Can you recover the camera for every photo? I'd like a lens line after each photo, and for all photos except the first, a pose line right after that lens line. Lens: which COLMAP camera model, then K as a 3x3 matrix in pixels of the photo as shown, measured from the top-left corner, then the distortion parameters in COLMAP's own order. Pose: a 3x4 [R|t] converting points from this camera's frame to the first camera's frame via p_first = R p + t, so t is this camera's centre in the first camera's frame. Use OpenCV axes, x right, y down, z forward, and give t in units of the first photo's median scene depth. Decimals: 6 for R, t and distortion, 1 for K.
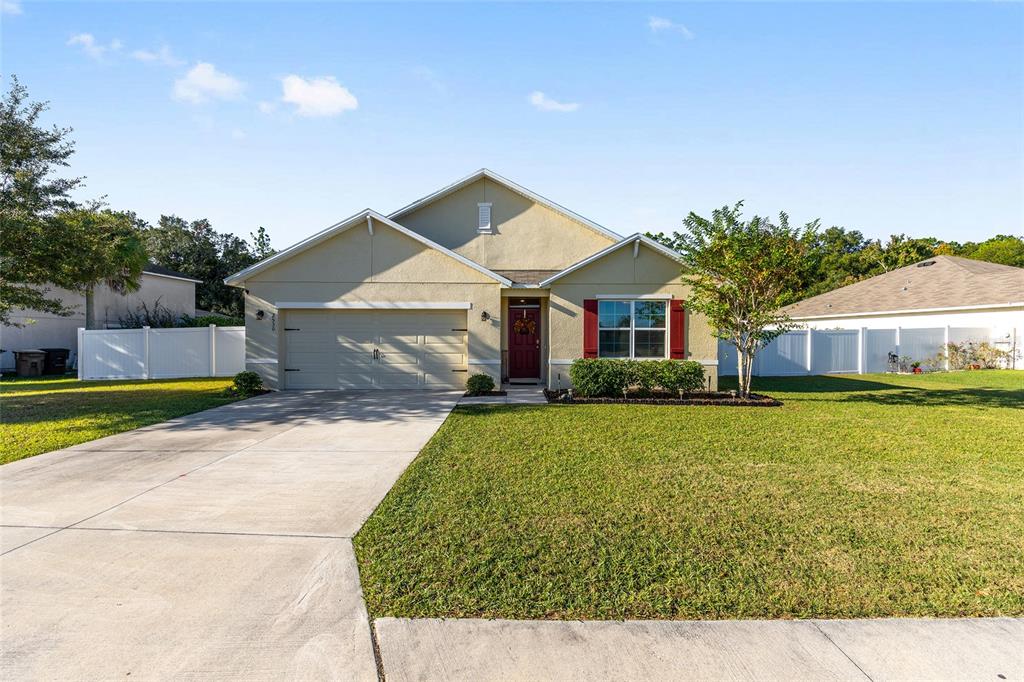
lens RADIAL K [[401.2, 0, 518.5], [0, 401.2, 341.5], [0, 0, 1]] dist [-0.000660, 0.000325]
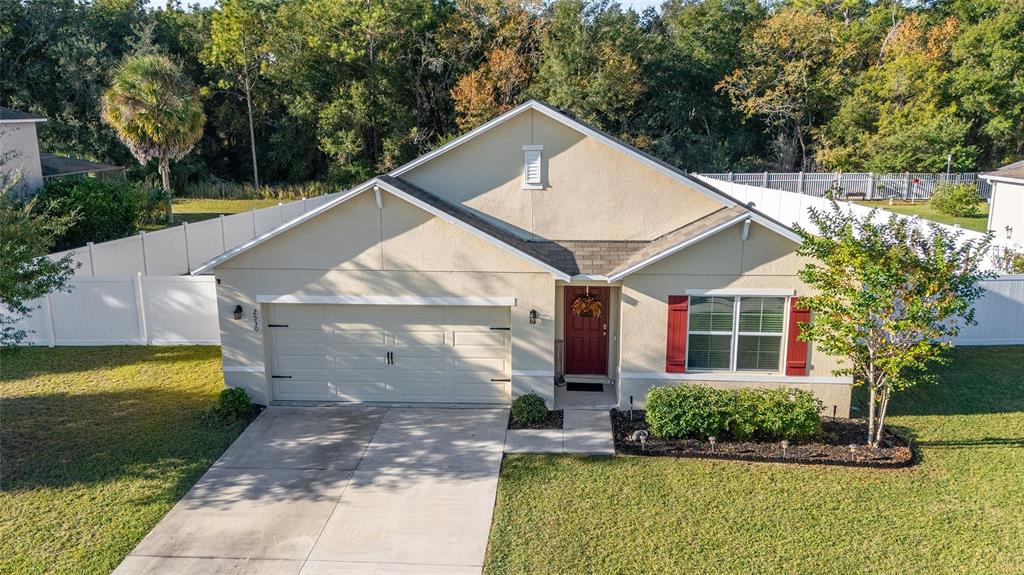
lens RADIAL K [[762.7, 0, 520.3], [0, 762.7, 289.8], [0, 0, 1]] dist [0.057706, -0.020366]
pose [[0.997604, 0.010154, -0.068440, -0.011251], [0.004906, 0.976300, 0.216367, -0.414873], [0.069015, -0.216184, 0.973910, -0.369352]]
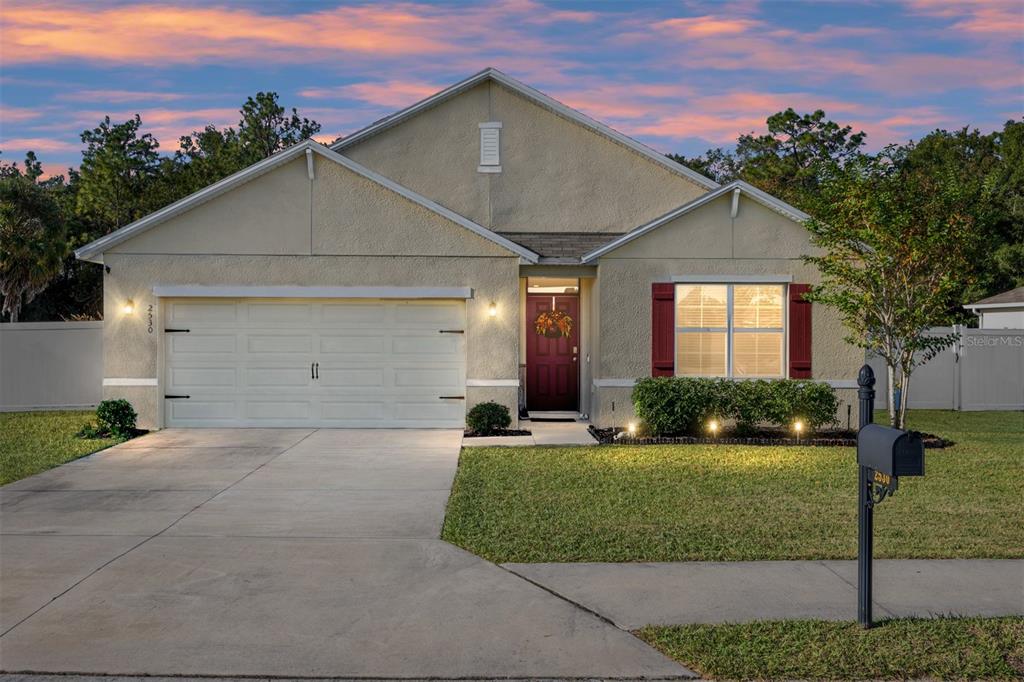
lens RADIAL K [[932.4, 0, 519.2], [0, 932.4, 345.2], [0, 0, 1]] dist [0.004304, 0.000000]
pose [[0.999759, -0.000027, 0.021936, -0.075518], [0.000045, 1.000000, -0.000834, -0.006709], [-0.021936, 0.000834, 0.999759, -0.445410]]
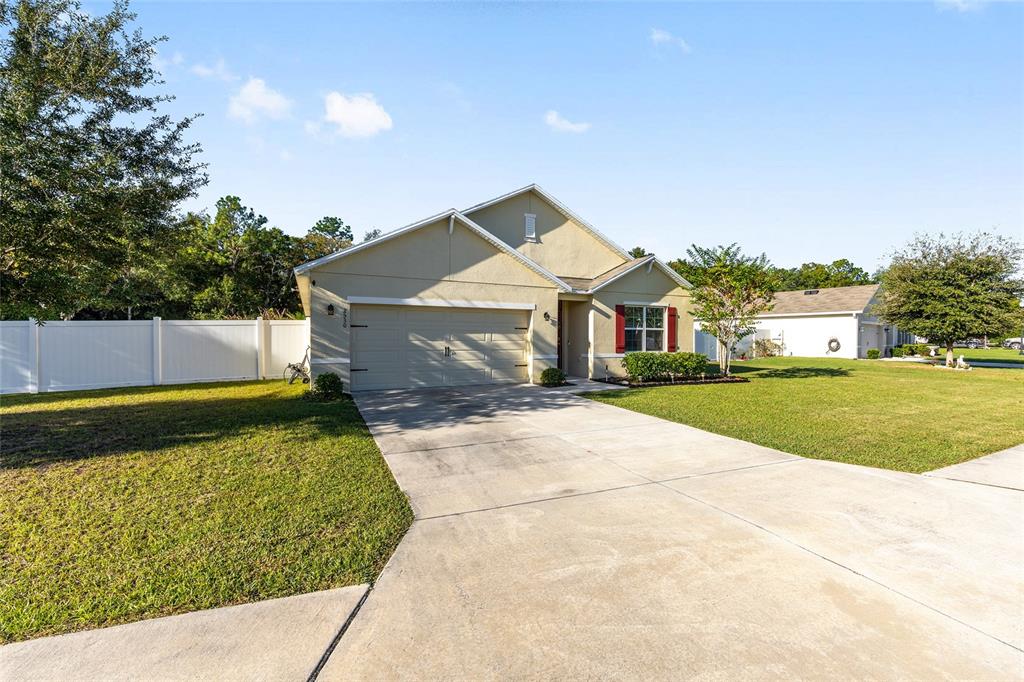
lens RADIAL K [[401.2, 0, 514.6], [0, 401.2, 347.8], [0, 0, 1]] dist [-0.000660, 0.000325]
pose [[0.904975, -0.010881, 0.425325, -0.646409], [0.001278, 0.999738, 0.022856, -0.000943], [-0.425462, -0.020141, 0.904752, 0.008678]]
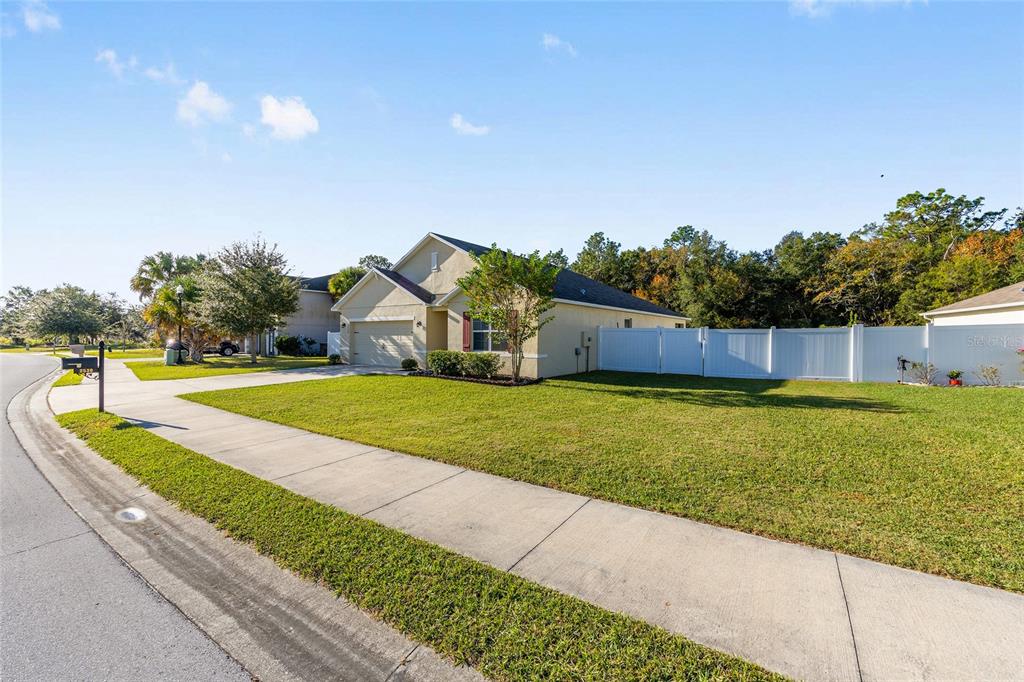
lens RADIAL K [[401.2, 0, 517.9], [0, 401.2, 342.0], [0, 0, 1]] dist [-0.000660, 0.000325]
pose [[0.809905, 0.009317, -0.586487, 1.214095], [-0.005958, 0.999953, 0.007658, -0.003671], [0.586531, -0.002708, 0.809922, -0.105188]]
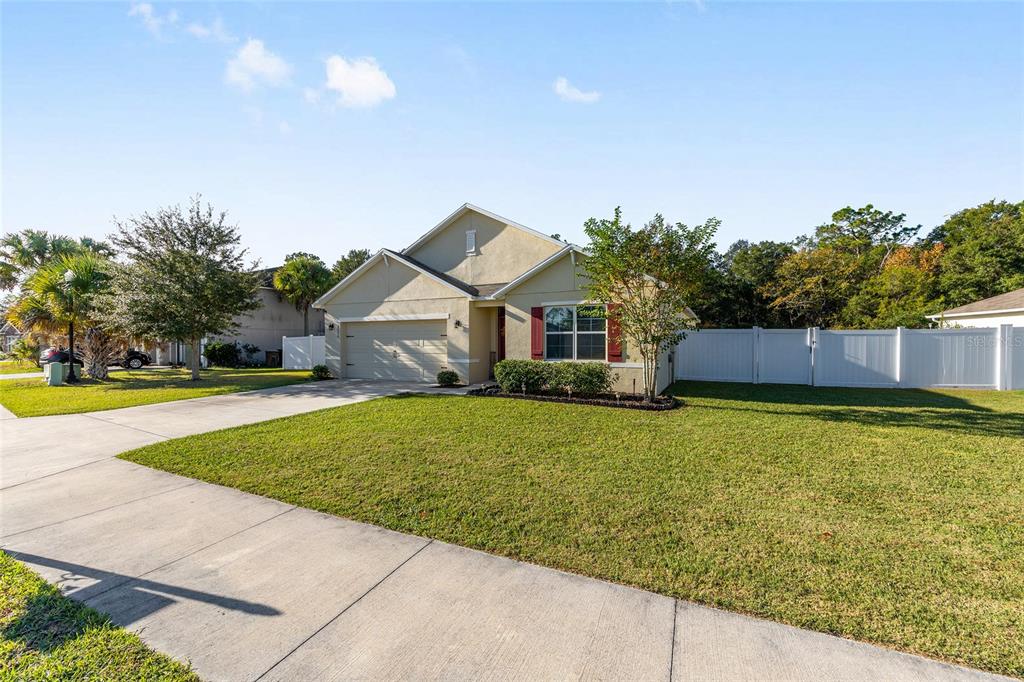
lens RADIAL K [[401.2, 0, 514.8], [0, 401.2, 347.2], [0, 0, 1]] dist [-0.000660, 0.000325]
pose [[0.896096, 0.001750, -0.443858, 0.619807], [0.001040, 0.999981, 0.006042, 0.000726], [0.443860, -0.005876, 0.896077, -0.031283]]
